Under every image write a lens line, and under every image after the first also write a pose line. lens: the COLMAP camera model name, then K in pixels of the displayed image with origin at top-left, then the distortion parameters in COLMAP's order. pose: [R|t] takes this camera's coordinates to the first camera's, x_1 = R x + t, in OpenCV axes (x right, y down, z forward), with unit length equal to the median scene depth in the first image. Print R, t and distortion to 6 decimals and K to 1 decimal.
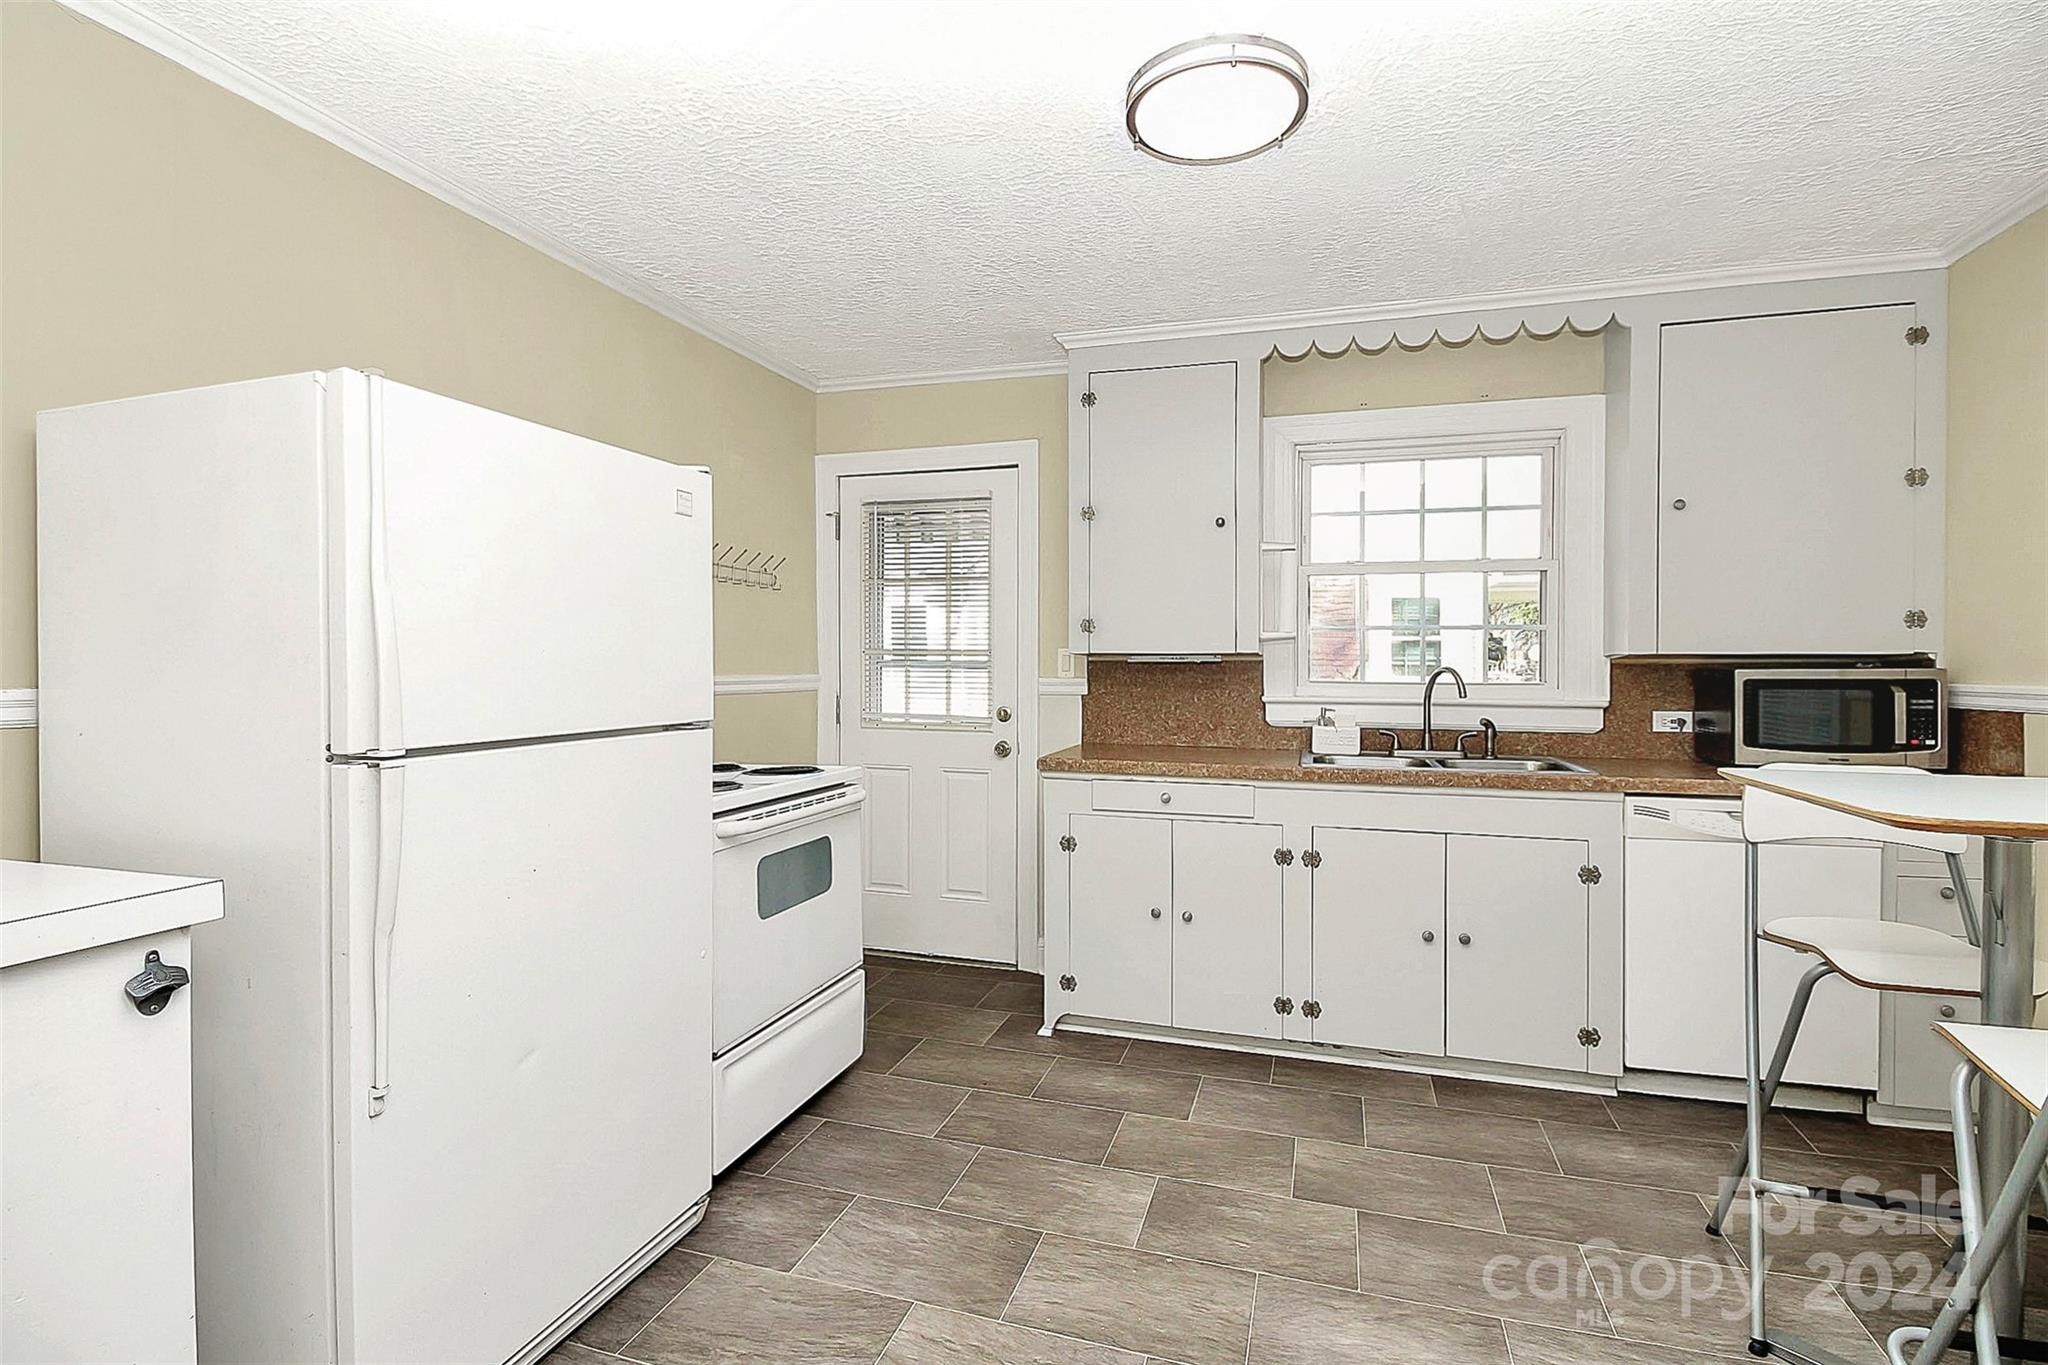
lens RADIAL K [[956.4, 0, 1032.7], [0, 956.4, 664.4], [0, 0, 1]] dist [-0.000562, -0.000352]
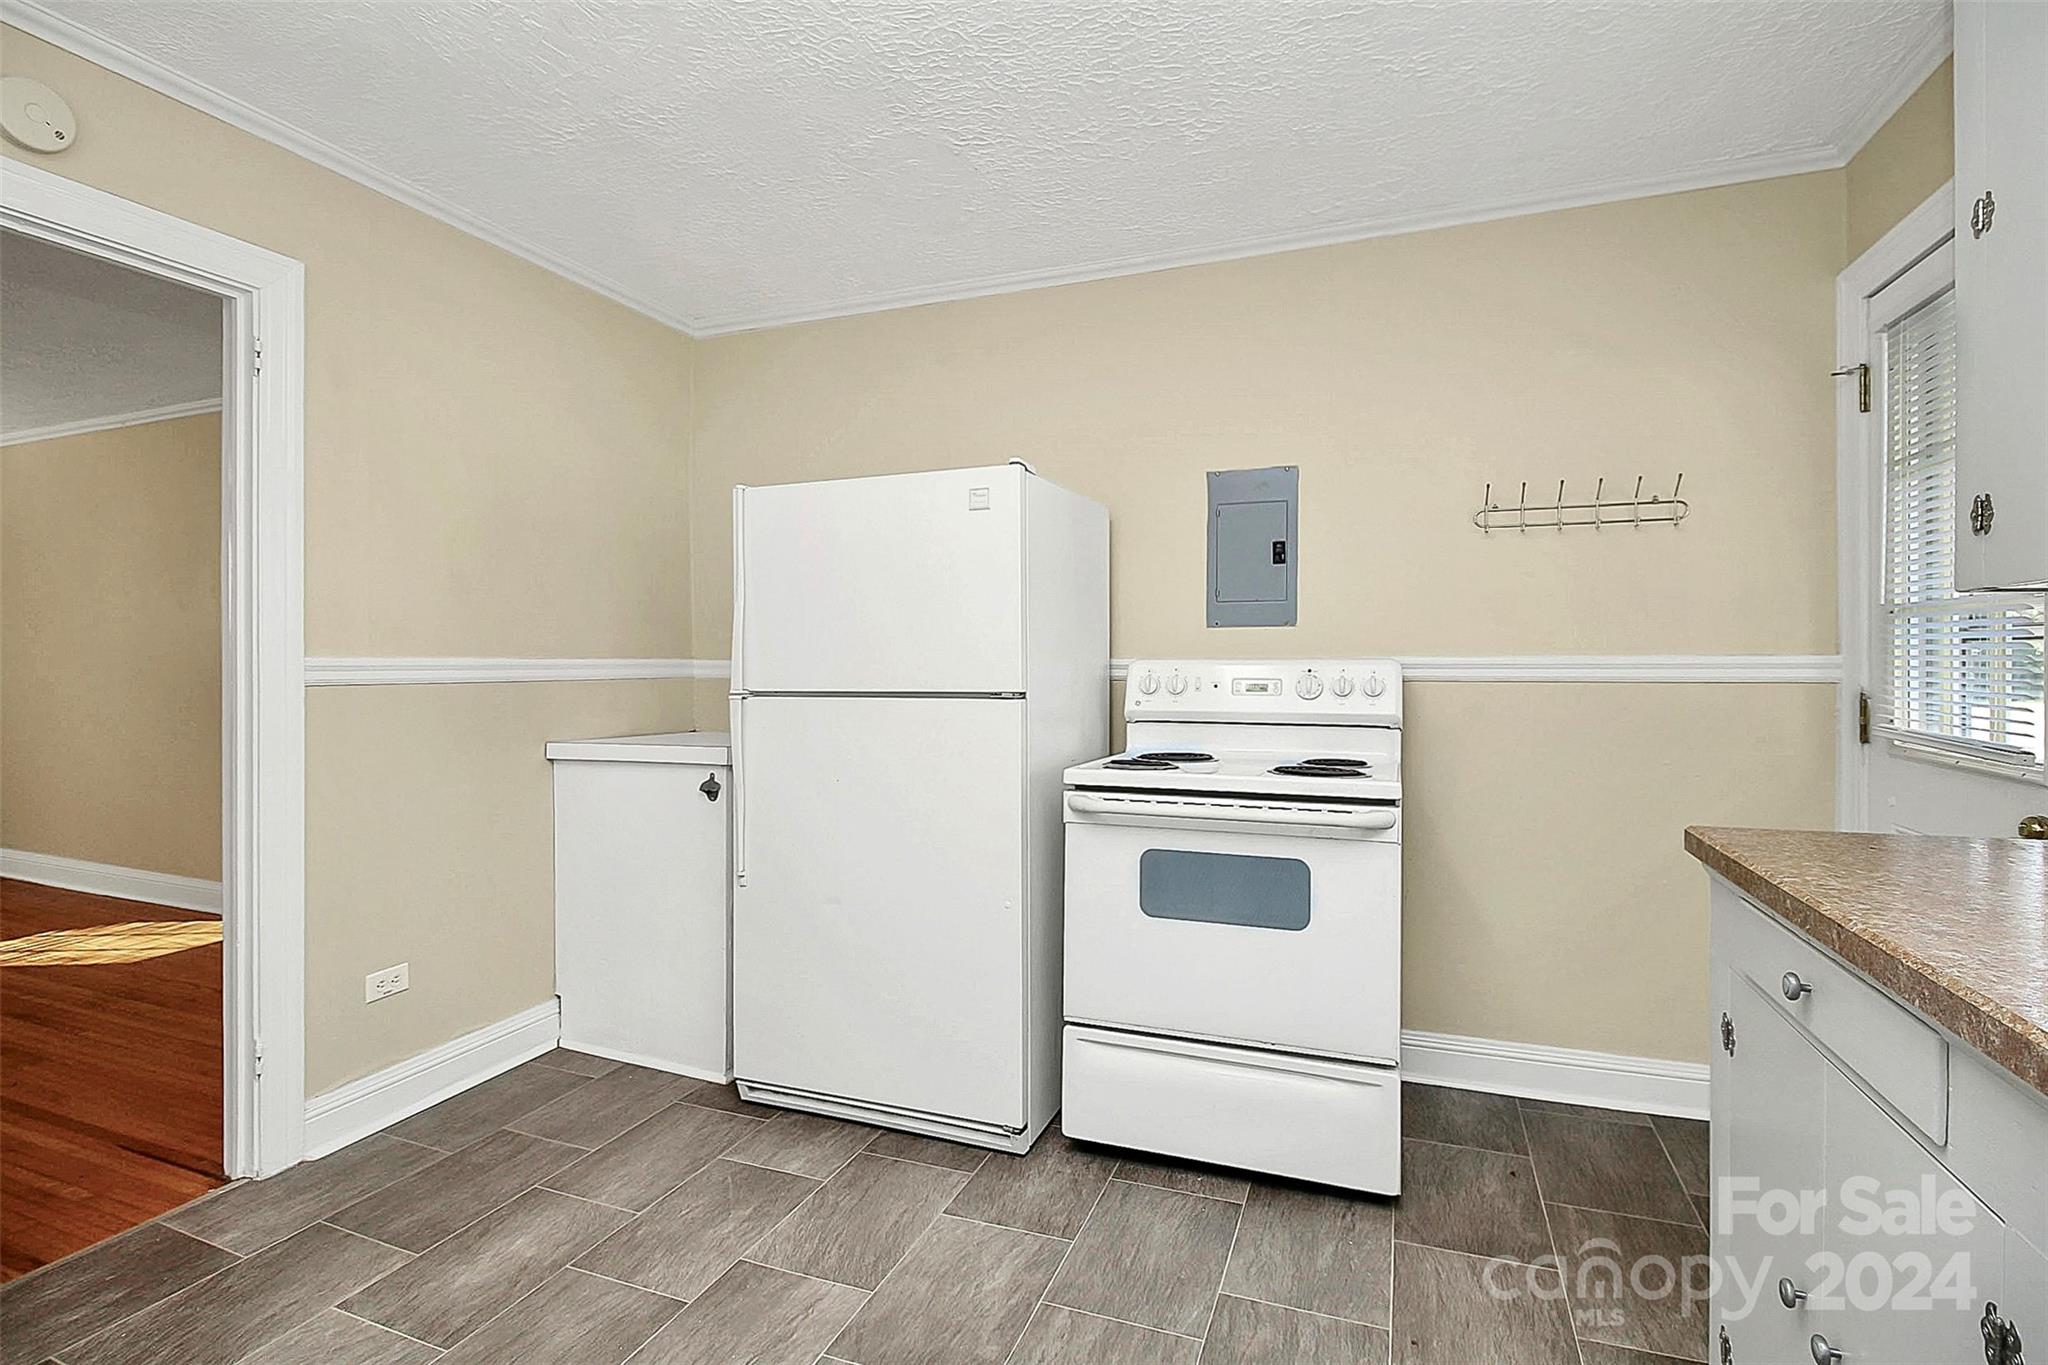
lens RADIAL K [[956.4, 0, 1032.7], [0, 956.4, 664.4], [0, 0, 1]] dist [-0.000562, -0.000352]
pose [[-0.042540, 0.004525, -0.999085, 0.741450], [0.008813, 0.999953, 0.004154, 0.017087], [0.999056, -0.008628, -0.042578, 1.059354]]
